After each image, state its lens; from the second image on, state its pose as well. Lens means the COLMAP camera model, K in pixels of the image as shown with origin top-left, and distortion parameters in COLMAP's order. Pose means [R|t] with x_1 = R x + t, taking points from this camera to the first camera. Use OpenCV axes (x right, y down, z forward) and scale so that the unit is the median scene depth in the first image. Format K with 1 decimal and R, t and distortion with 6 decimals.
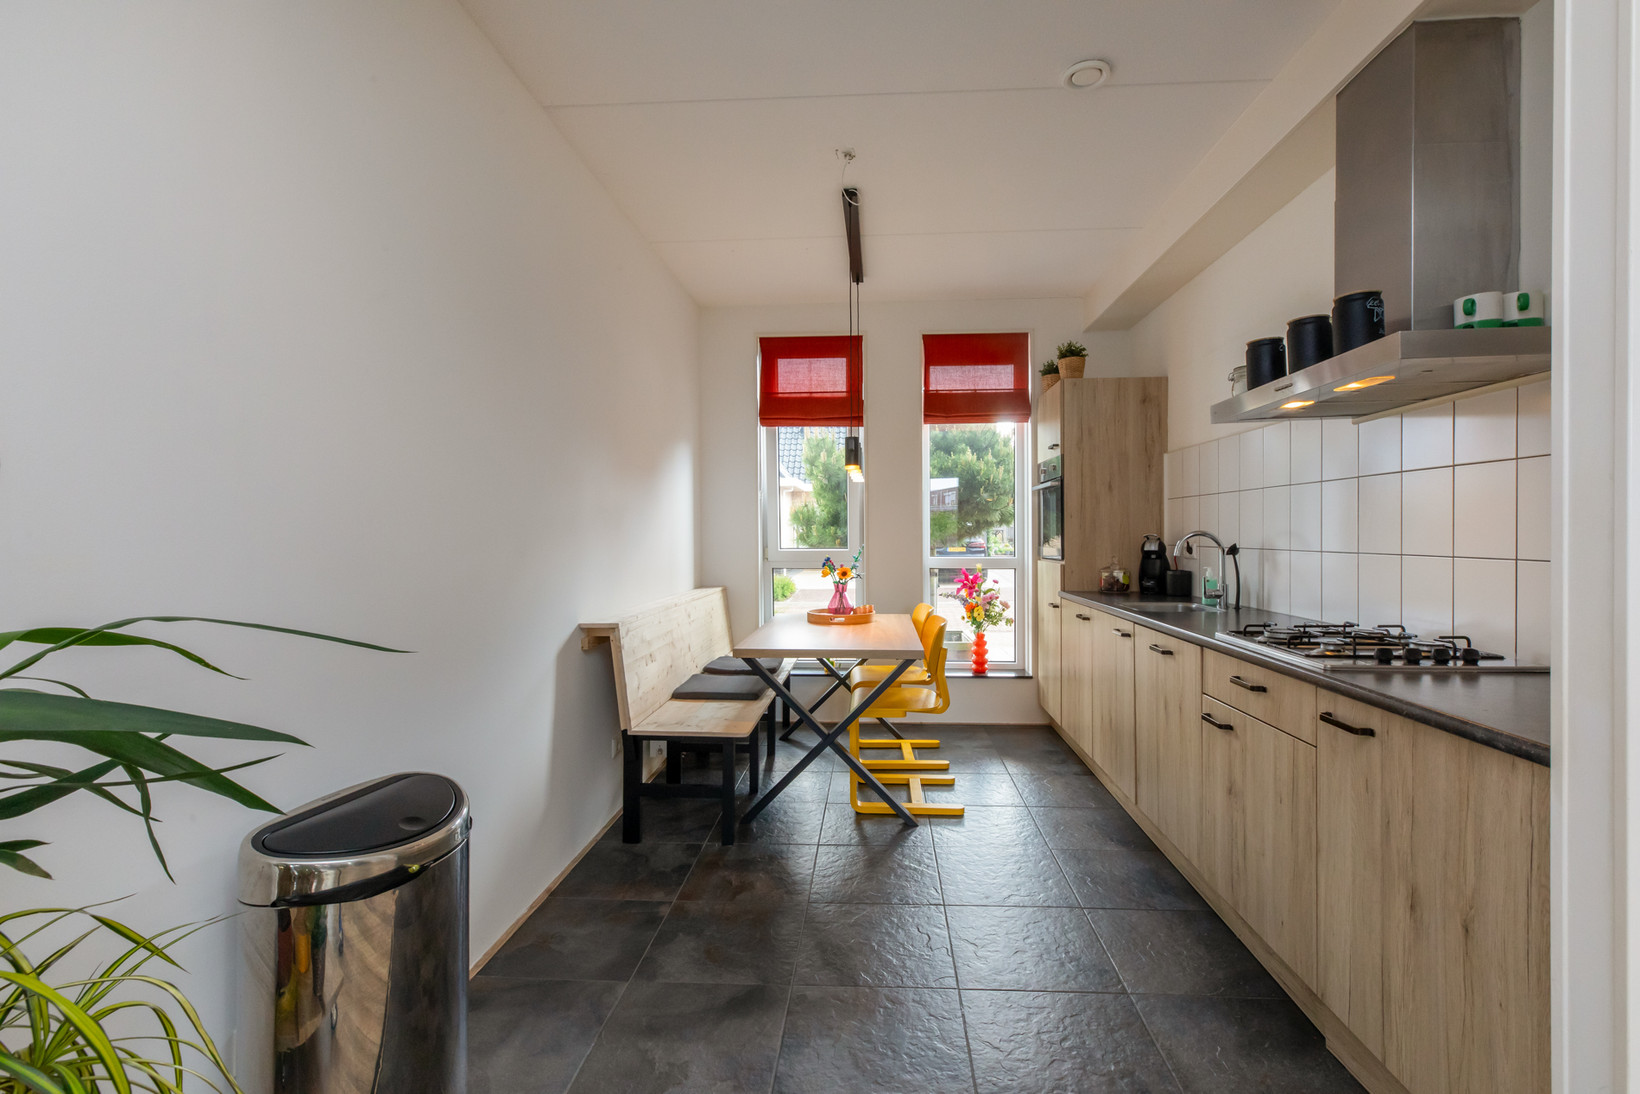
lens RADIAL K [[756.1, 0, 831.1], [0, 756.1, 538.2], [0, 0, 1]] dist [0.005752, -0.000220]
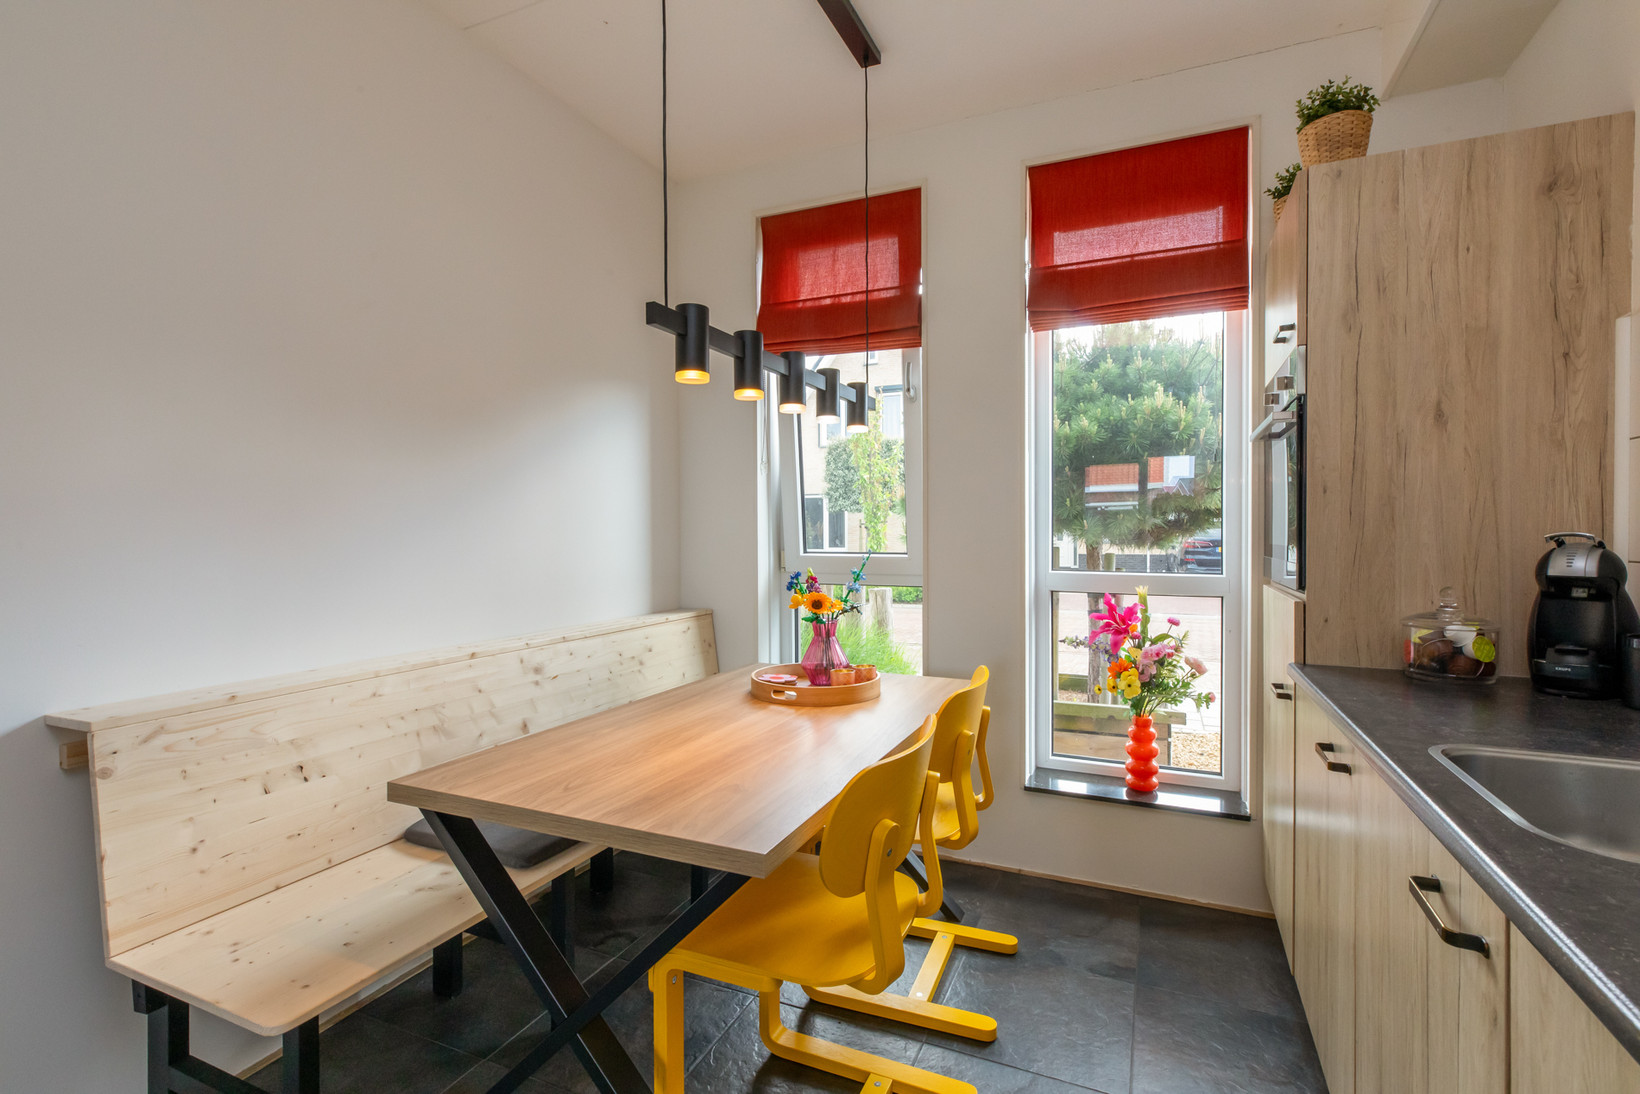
lens RADIAL K [[756.1, 0, 806.7], [0, 756.1, 538.8], [0, 0, 1]] dist [0.005752, -0.000220]
pose [[0.931847, 0.006167, -0.362799, 0.201242], [-0.003601, 0.999964, 0.007747, -0.003333], [0.362833, -0.005913, 0.931835, 0.499019]]
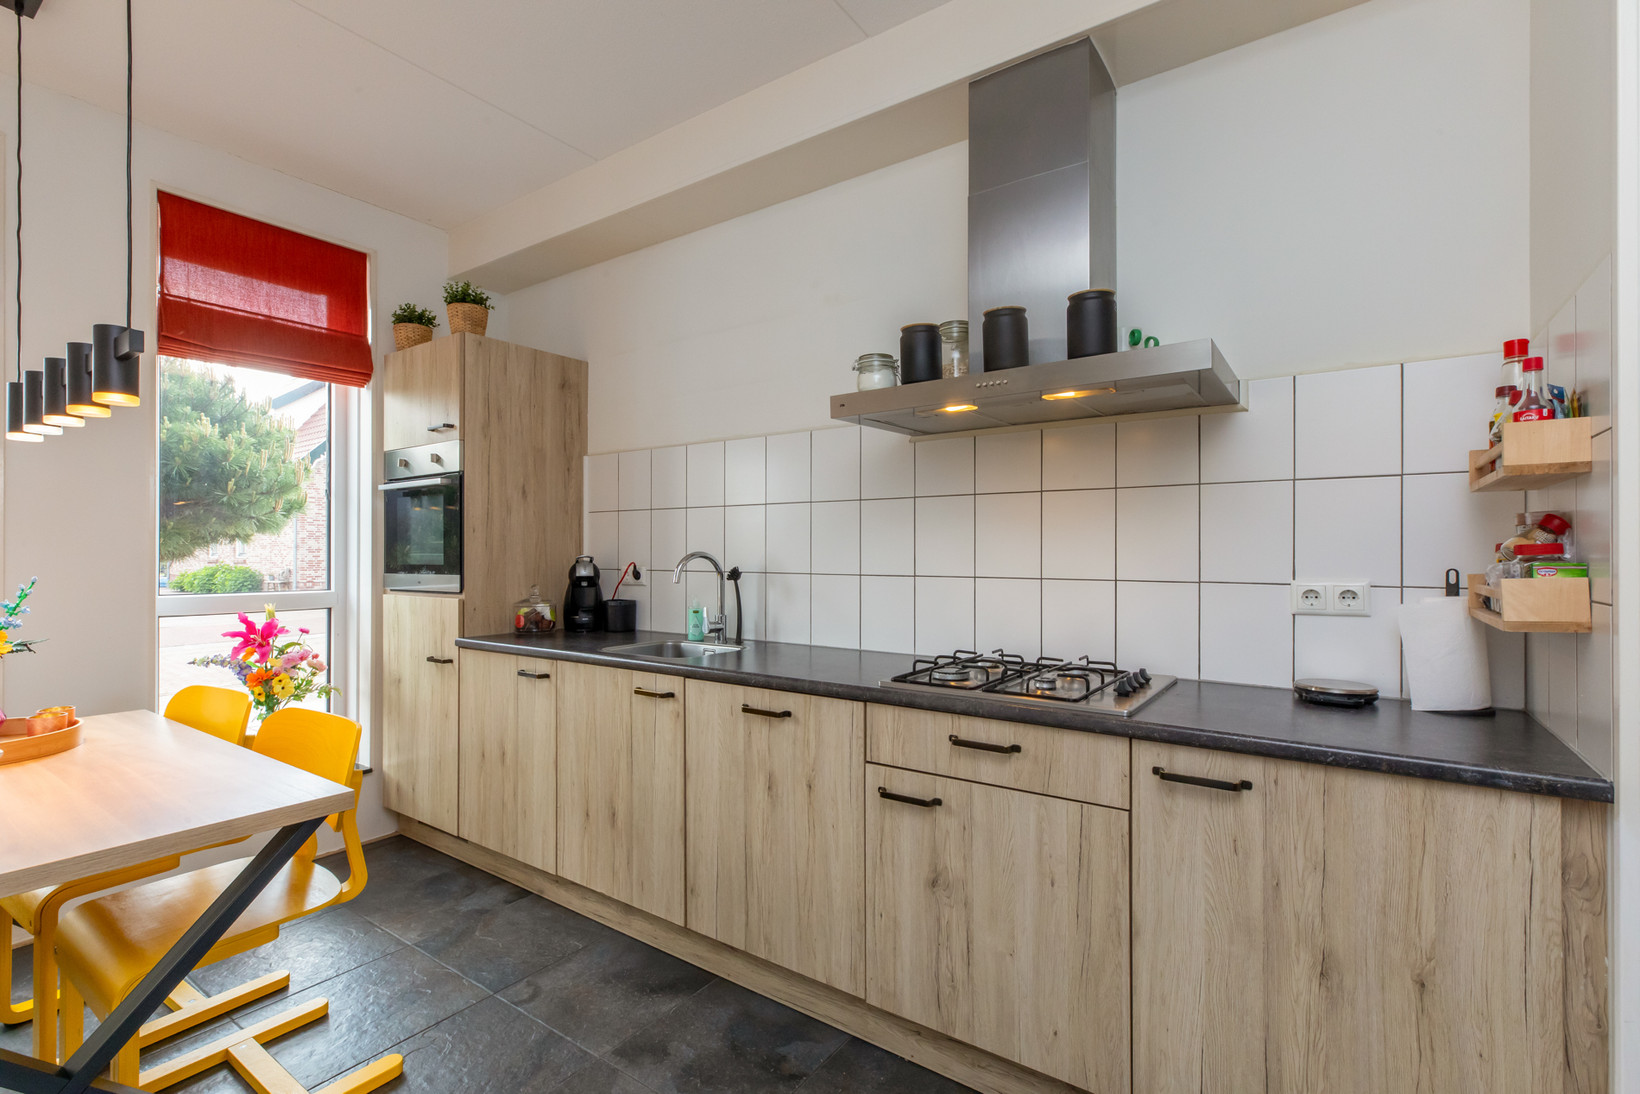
lens RADIAL K [[756.1, 0, 841.1], [0, 756.1, 542.4], [0, 0, 1]] dist [0.005752, -0.000220]
pose [[0.520748, 0.014702, 0.853584, -0.104105], [0.002706, 0.999818, -0.018872, -0.003225], [-0.853706, 0.012137, 0.520613, 0.345888]]
